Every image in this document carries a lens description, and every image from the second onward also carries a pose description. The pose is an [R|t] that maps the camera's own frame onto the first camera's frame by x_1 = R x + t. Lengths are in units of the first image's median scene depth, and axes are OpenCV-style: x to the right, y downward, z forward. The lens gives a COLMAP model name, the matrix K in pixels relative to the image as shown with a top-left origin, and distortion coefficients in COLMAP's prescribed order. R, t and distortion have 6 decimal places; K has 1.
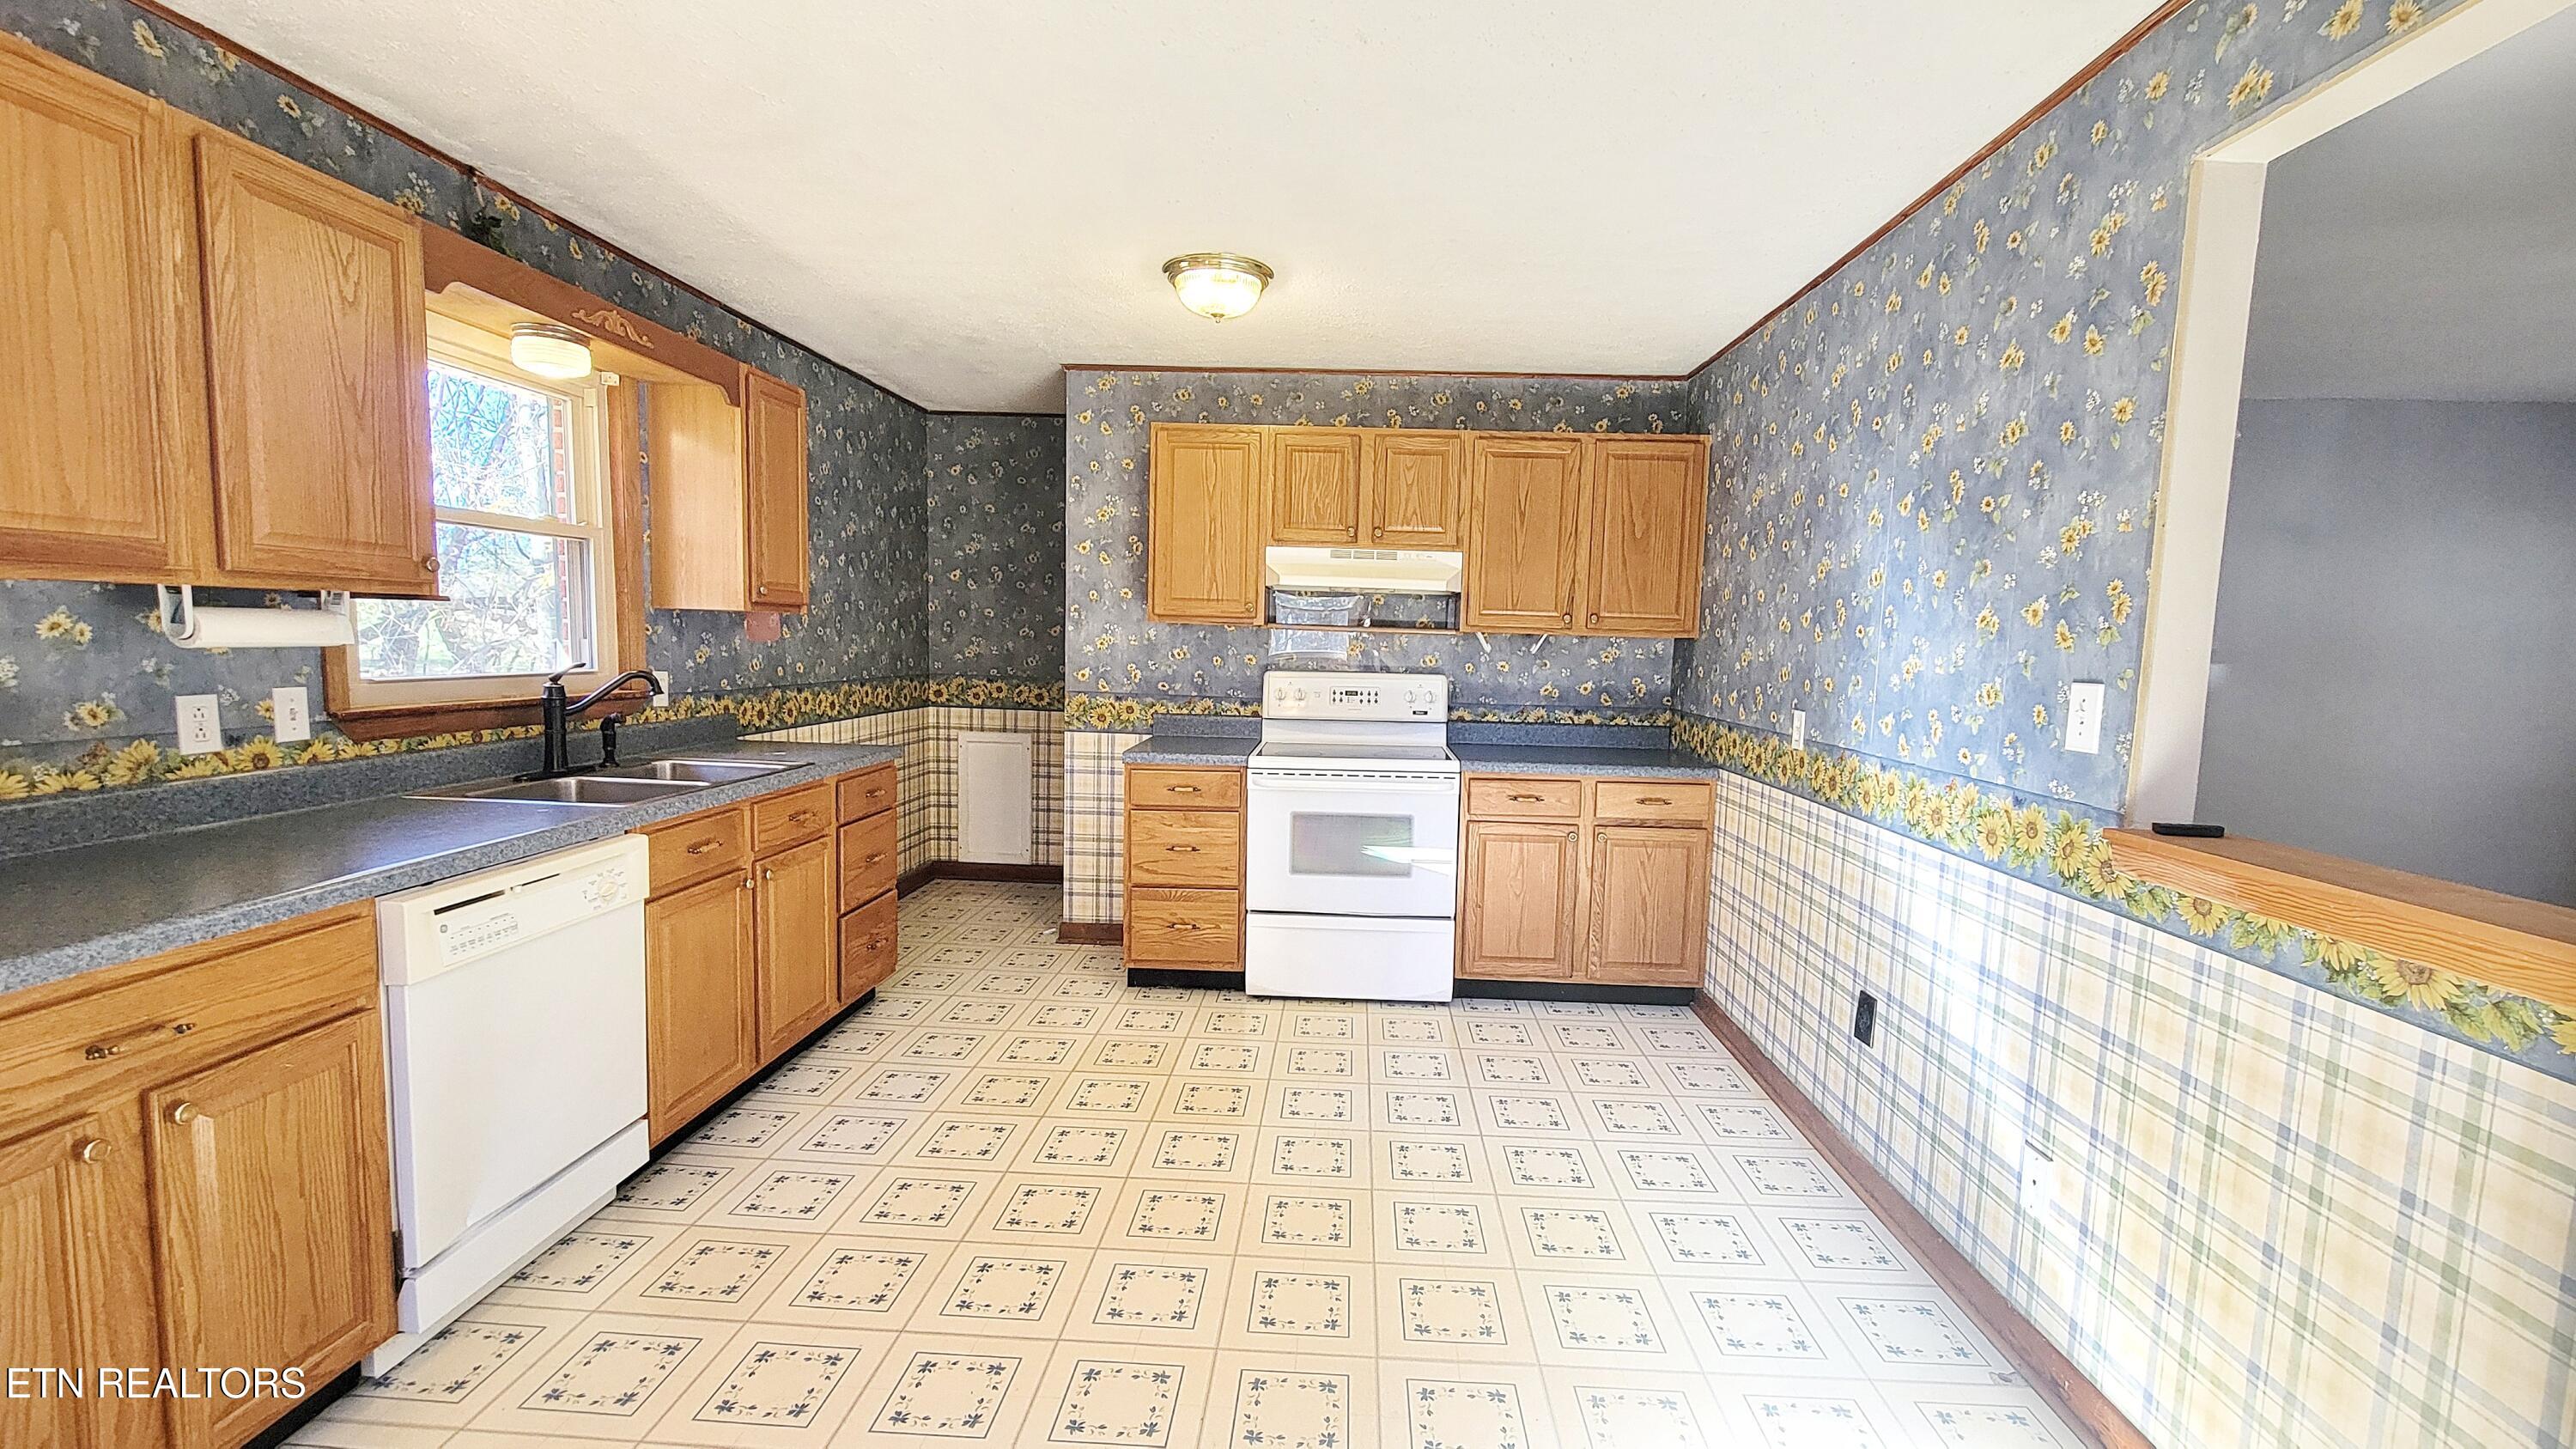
lens RADIAL K [[1051.8, 0, 1302.4], [0, 1051.8, 728.4], [0, 0, 1]] dist [0.011170, -0.000326]
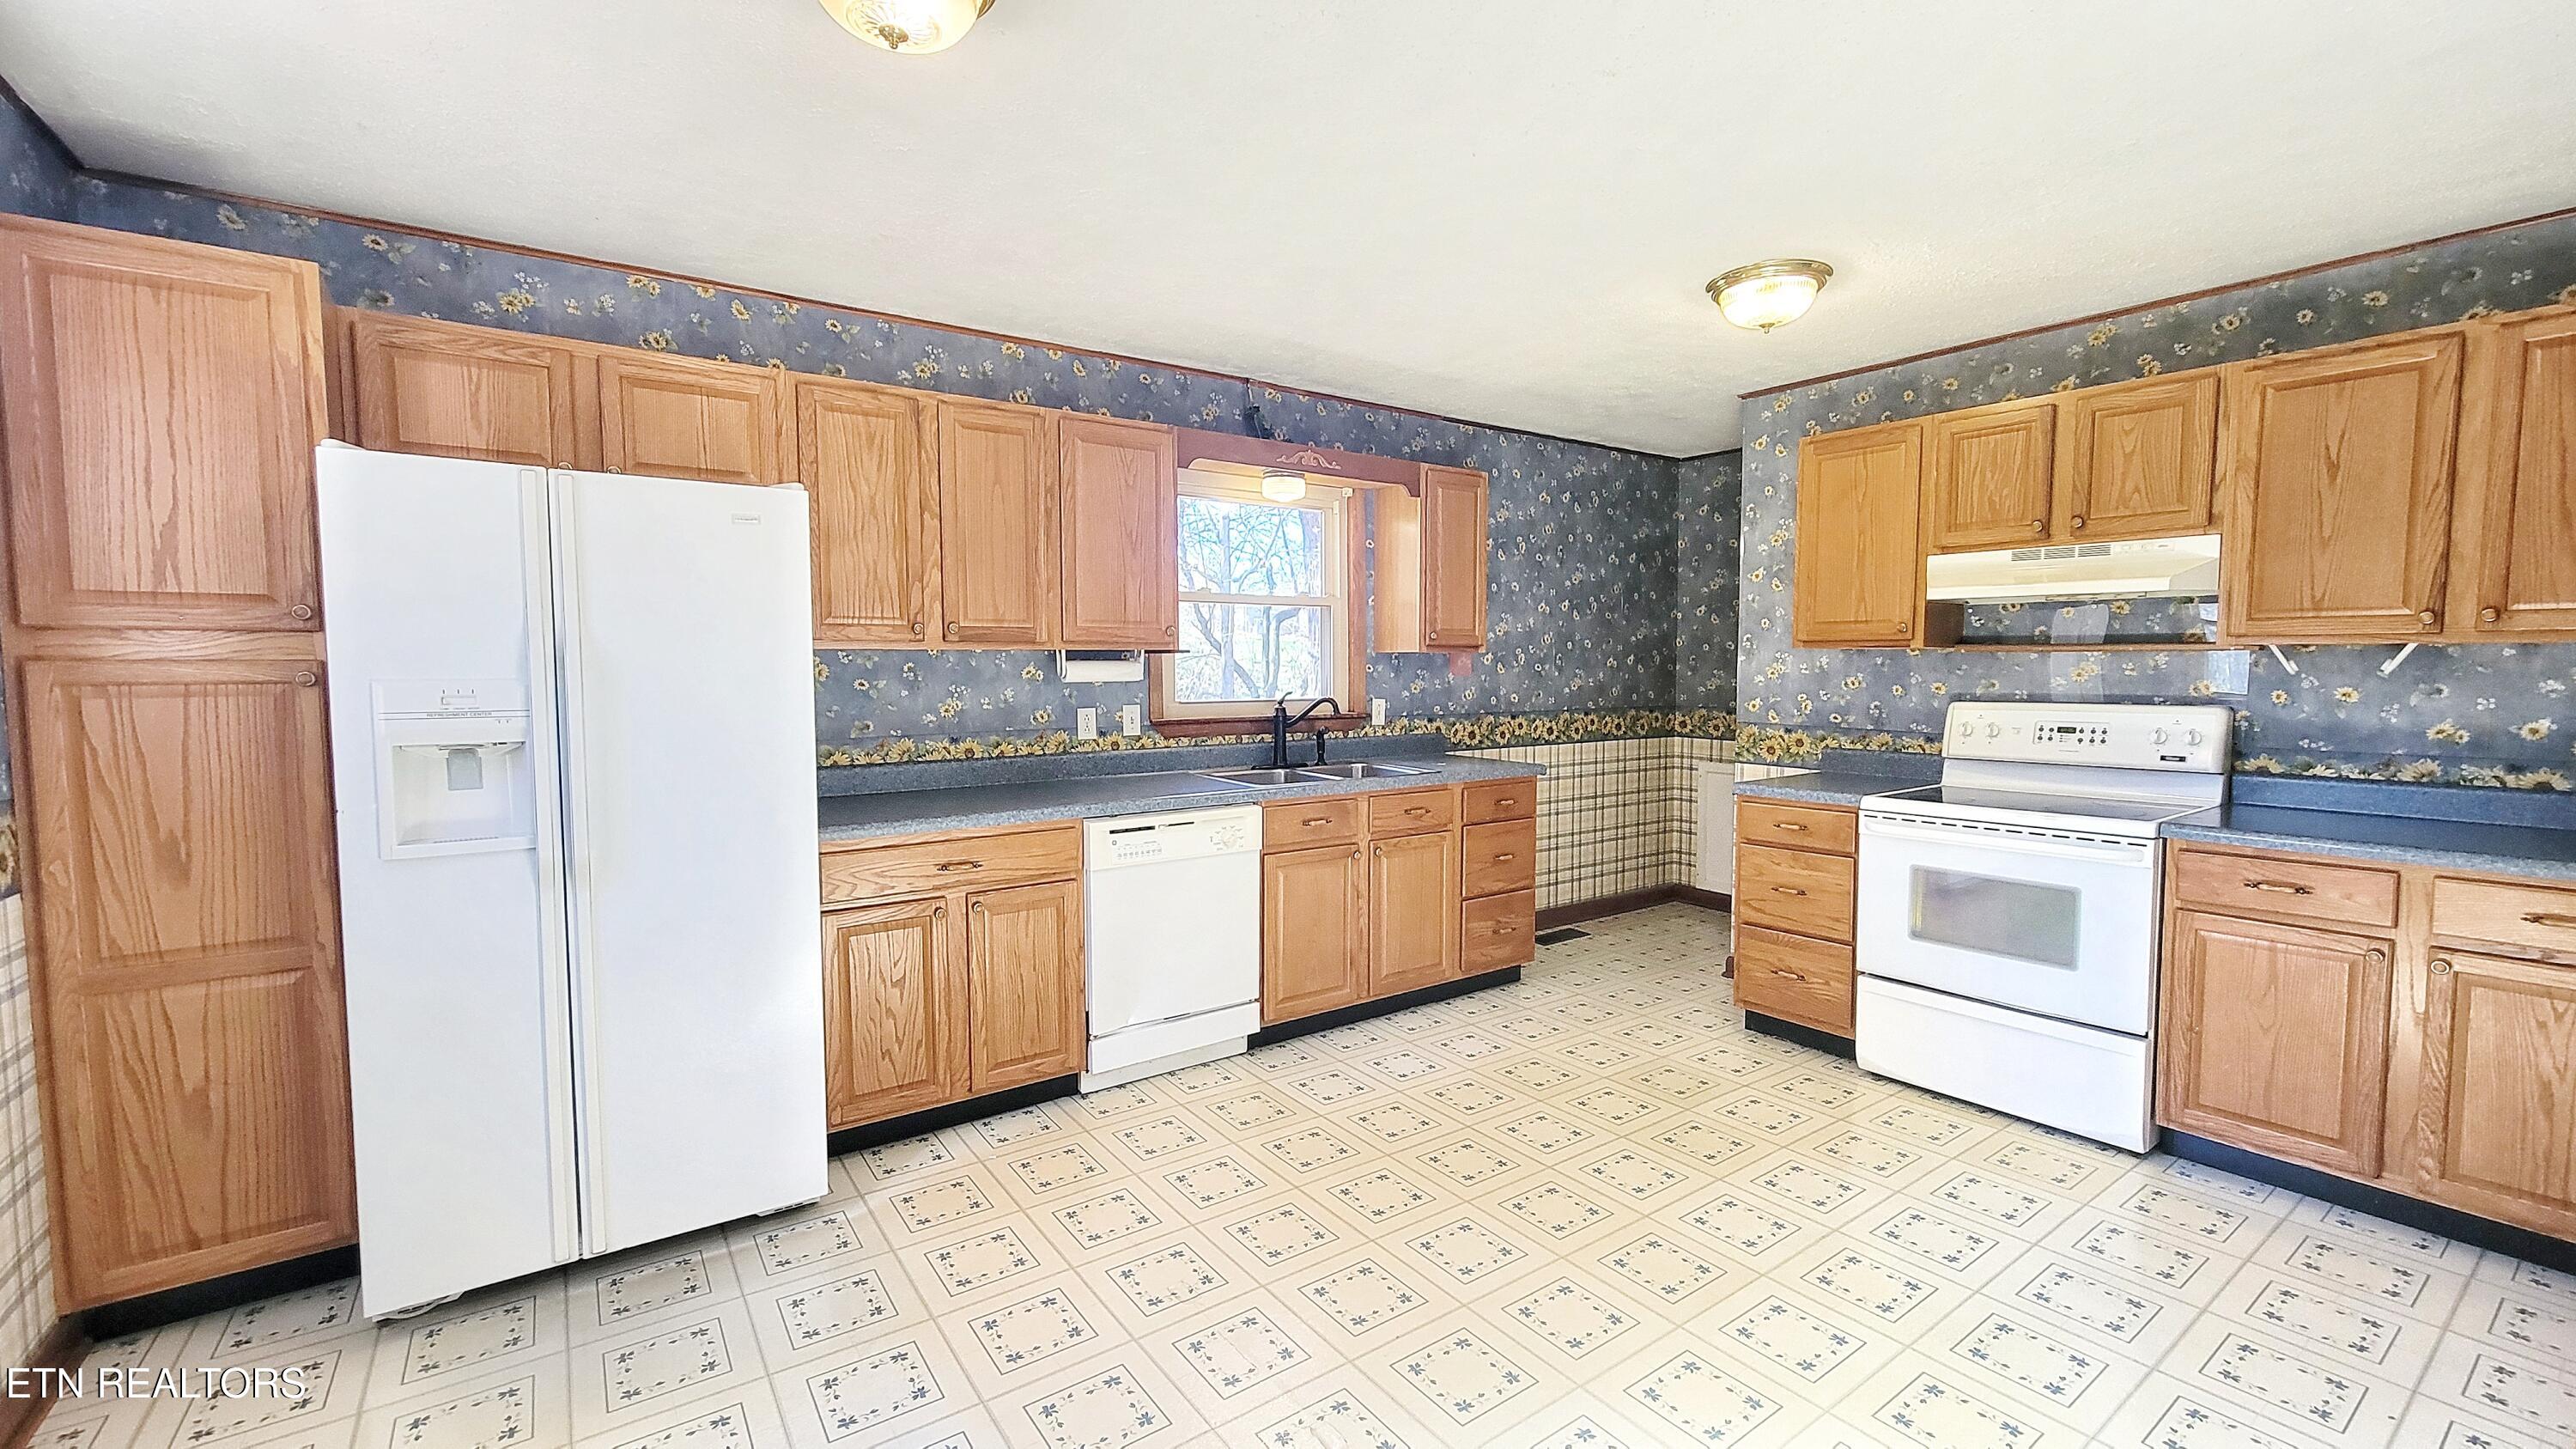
lens RADIAL K [[1051.8, 0, 1316.0], [0, 1051.8, 729.0], [0, 0, 1]] dist [0.011170, -0.000326]
pose [[0.627684, 0.021097, -0.778182, 0.347649], [-0.050103, 0.998655, -0.013339, 0.005179], [0.776854, 0.047362, 0.627897, 0.083542]]
